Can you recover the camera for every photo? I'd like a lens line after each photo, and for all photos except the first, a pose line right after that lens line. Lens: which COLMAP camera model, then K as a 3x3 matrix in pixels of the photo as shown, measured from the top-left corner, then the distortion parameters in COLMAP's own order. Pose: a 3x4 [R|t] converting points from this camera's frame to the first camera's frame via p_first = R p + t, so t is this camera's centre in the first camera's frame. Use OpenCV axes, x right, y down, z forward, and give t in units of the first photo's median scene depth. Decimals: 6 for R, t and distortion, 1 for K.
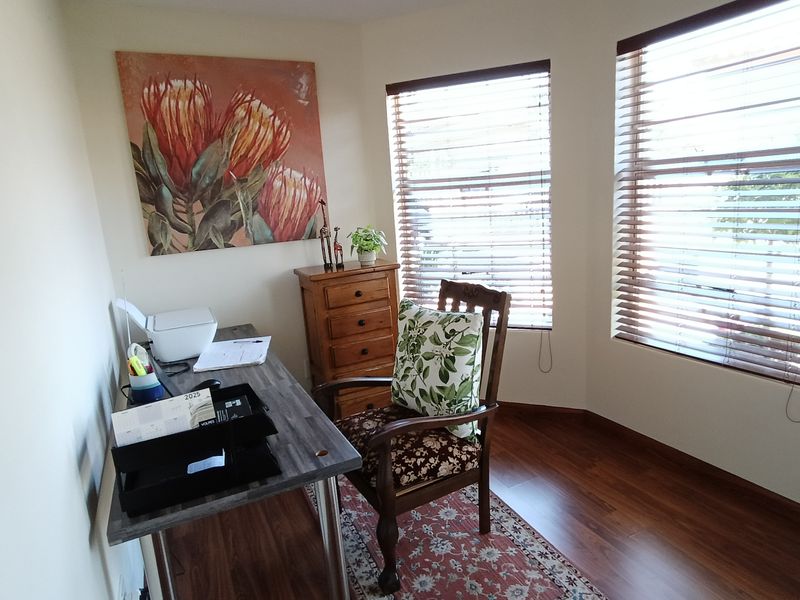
lens RADIAL K [[509.6, 0, 404.9], [0, 509.6, 294.8], [0, 0, 1]] dist [0.006652, 0.006275]
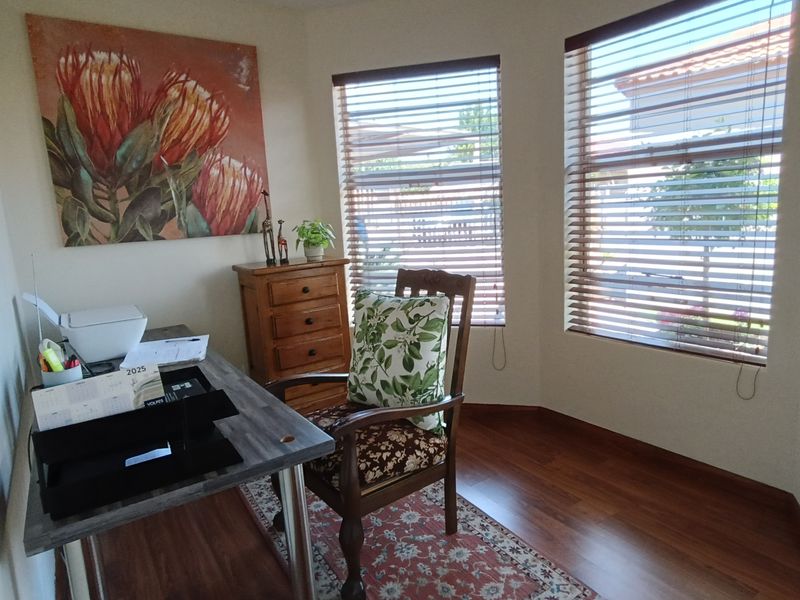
lens RADIAL K [[509.6, 0, 397.3], [0, 509.6, 305.8], [0, 0, 1]] dist [0.006652, 0.006275]
pose [[0.989479, -0.006285, 0.144542, -0.066573], [0.013320, 0.998770, -0.047761, 0.082305], [-0.144064, 0.049184, 0.988345, 0.059957]]
